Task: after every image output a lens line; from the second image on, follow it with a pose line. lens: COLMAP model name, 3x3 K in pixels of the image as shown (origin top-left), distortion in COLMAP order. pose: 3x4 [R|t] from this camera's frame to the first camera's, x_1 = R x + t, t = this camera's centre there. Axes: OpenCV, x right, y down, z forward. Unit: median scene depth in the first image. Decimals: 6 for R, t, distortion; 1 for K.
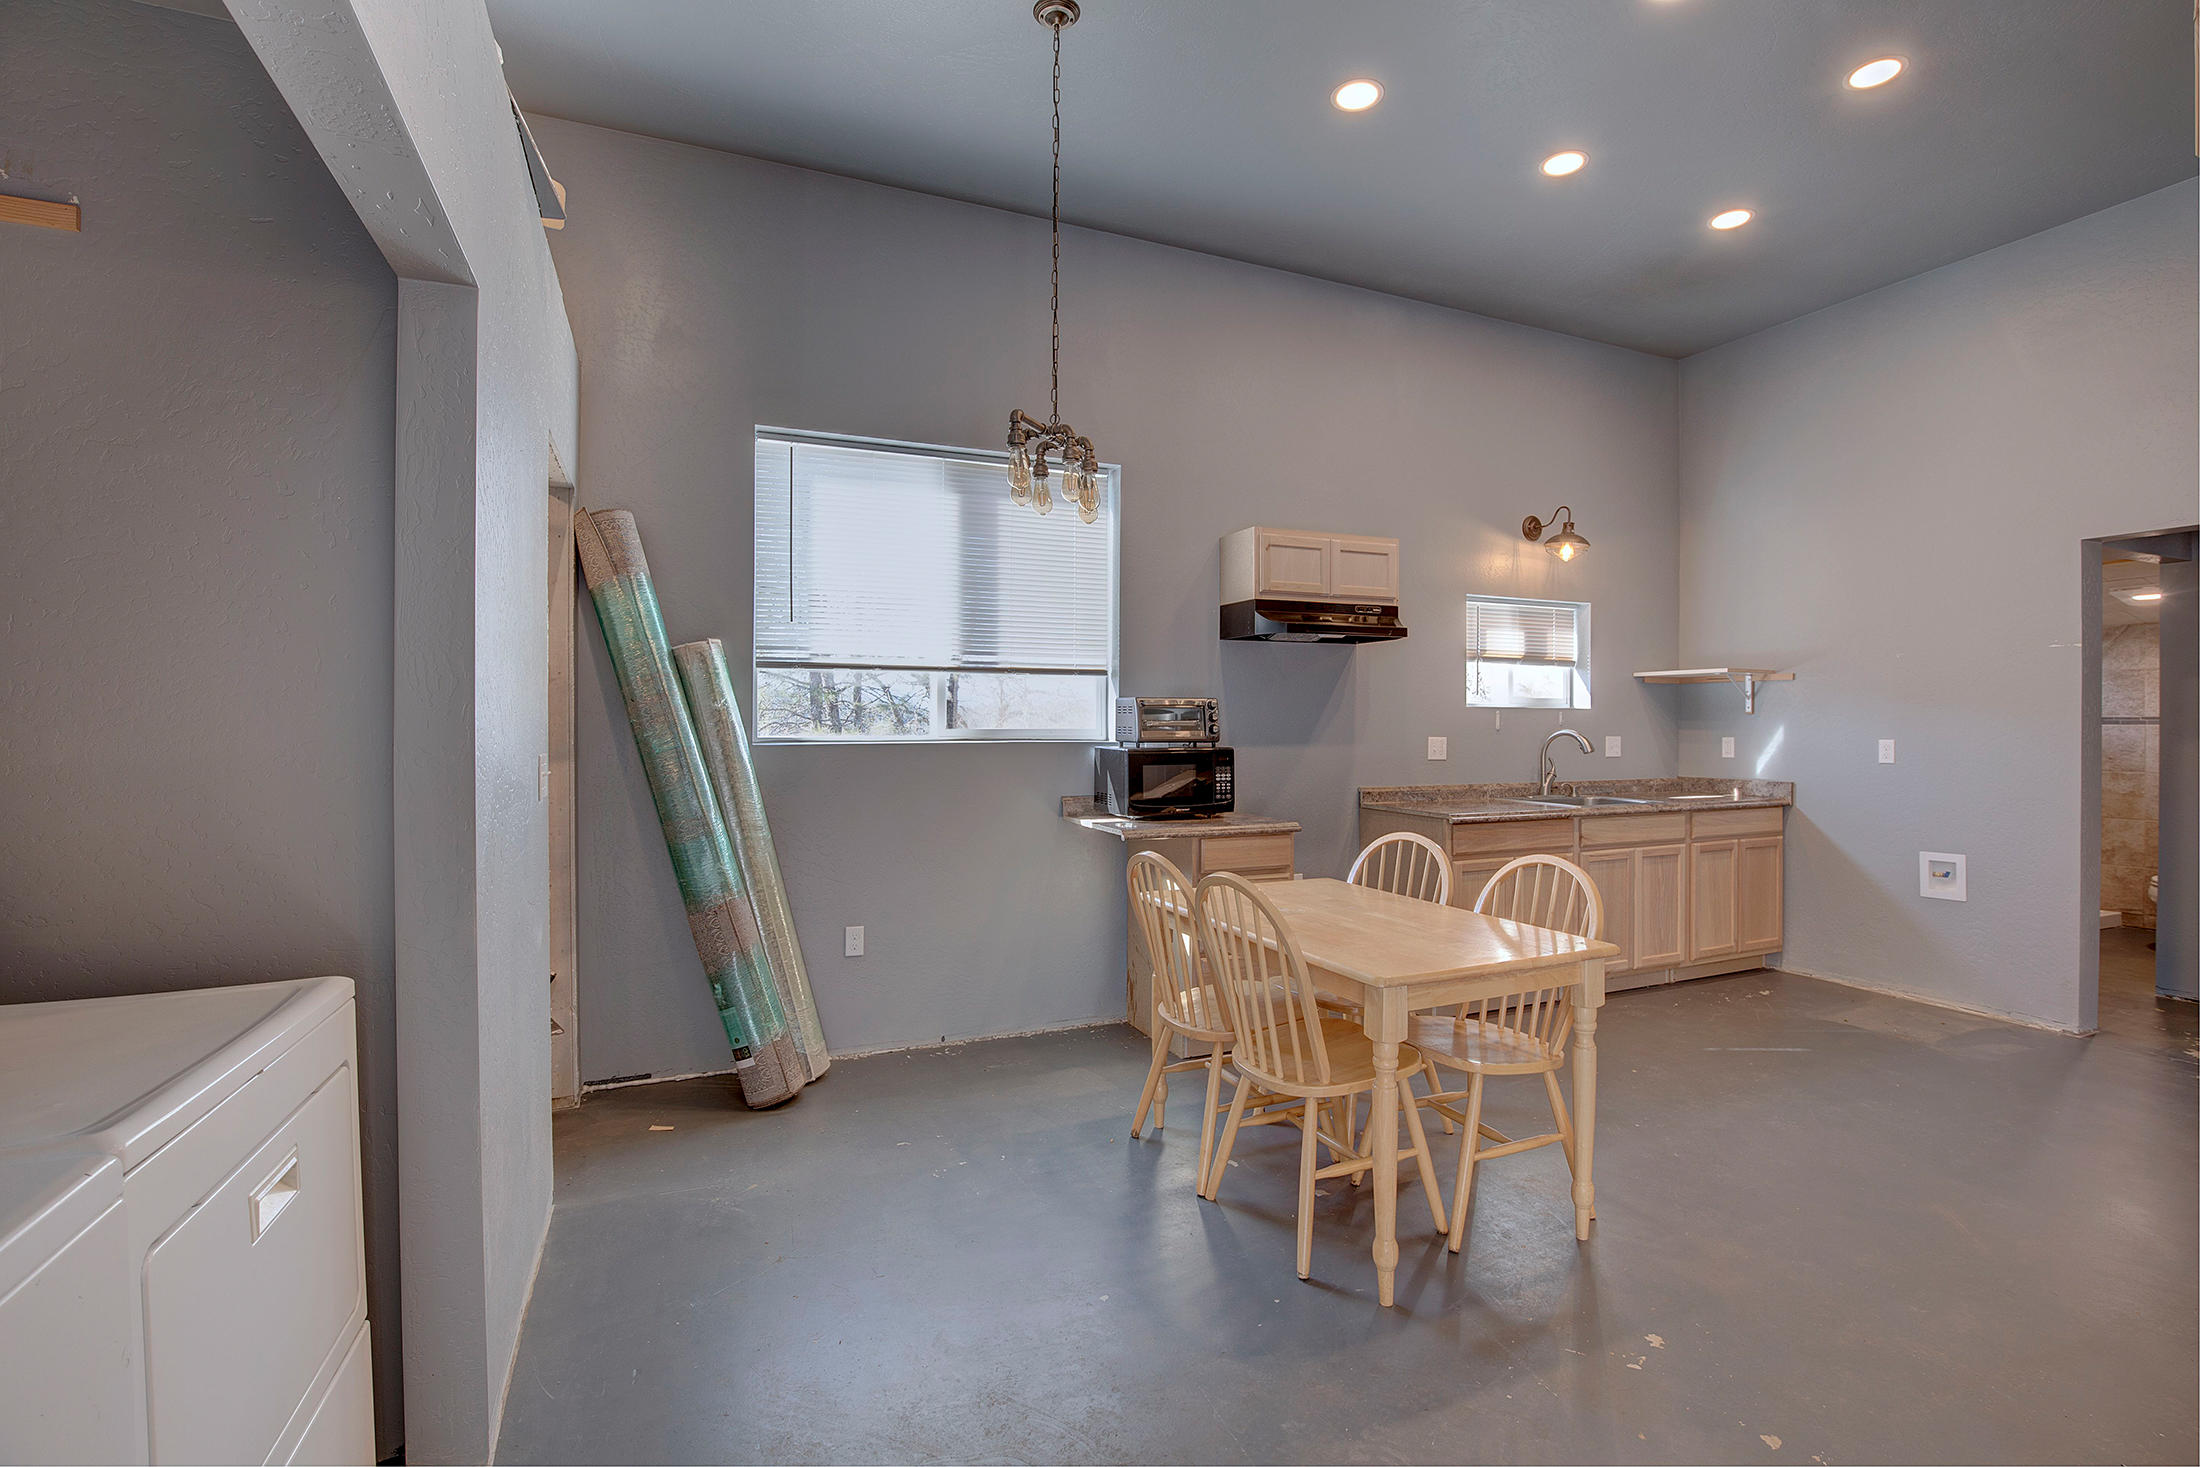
lens RADIAL K [[992.9, 0, 1104.5], [0, 992.9, 740.0], [0, 0, 1]] dist [-0.000489, -0.000081]
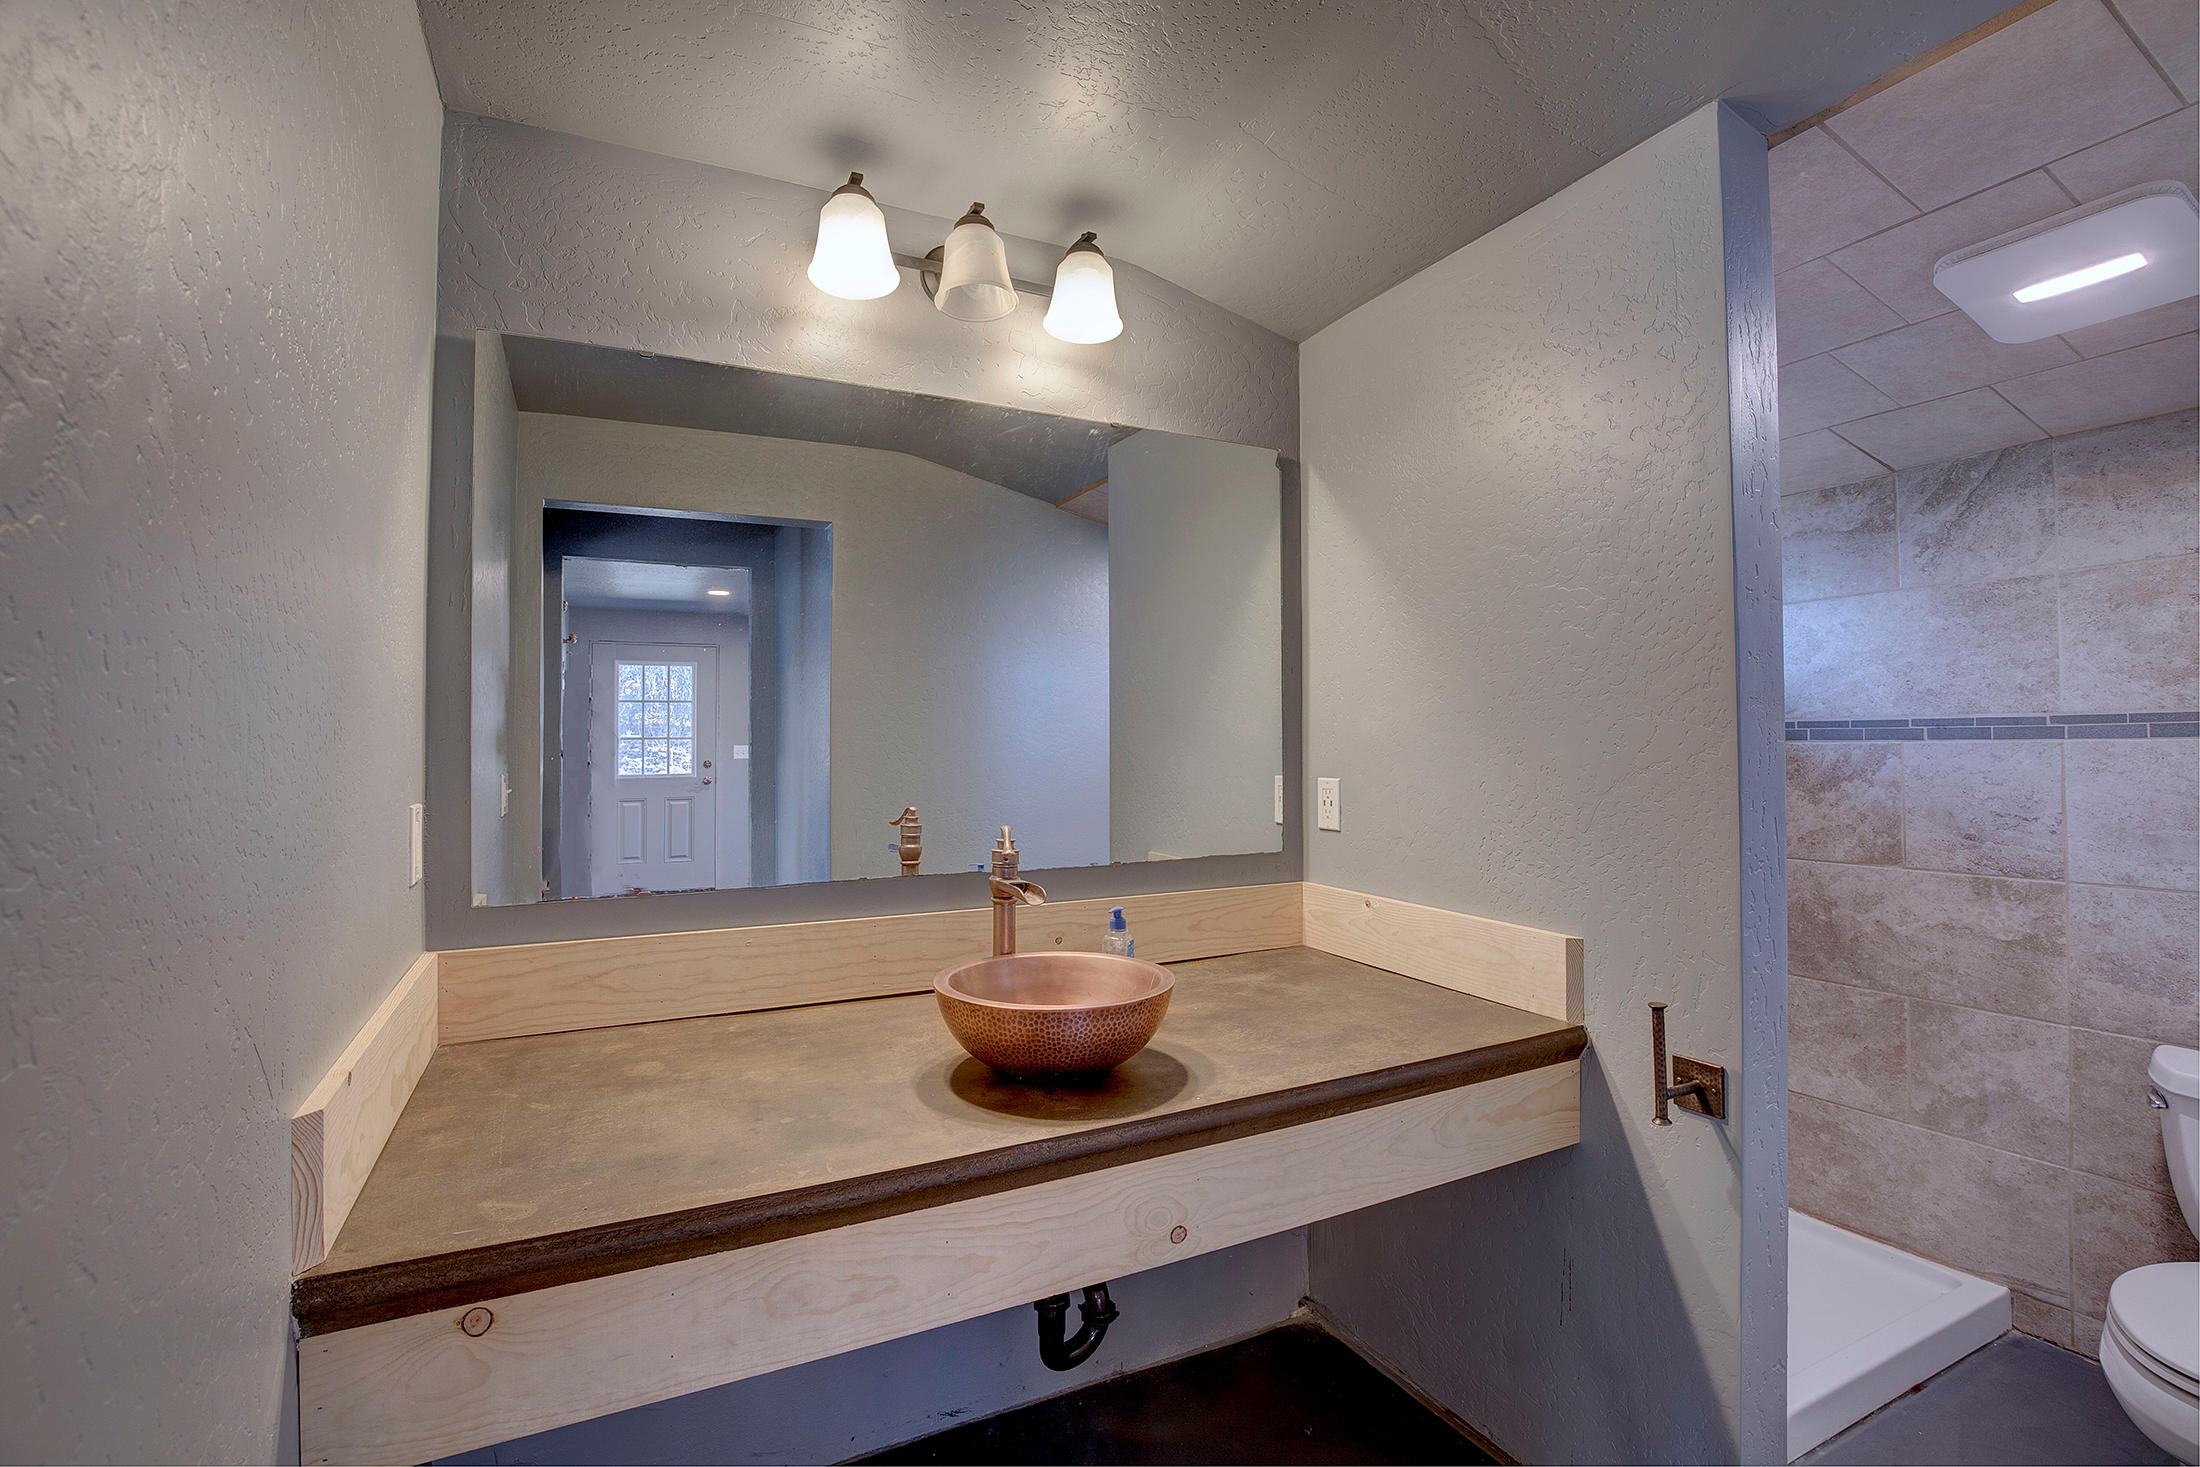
lens RADIAL K [[992.9, 0, 1098.7], [0, 992.9, 730.4], [0, 0, 1]] dist [-0.000489, -0.000081]
pose [[0.996942, -0.002607, 0.078103, 0.691454], [0.004631, 0.999658, -0.025748, -0.011118], [-0.078009, 0.026031, 0.996613, 0.684457]]
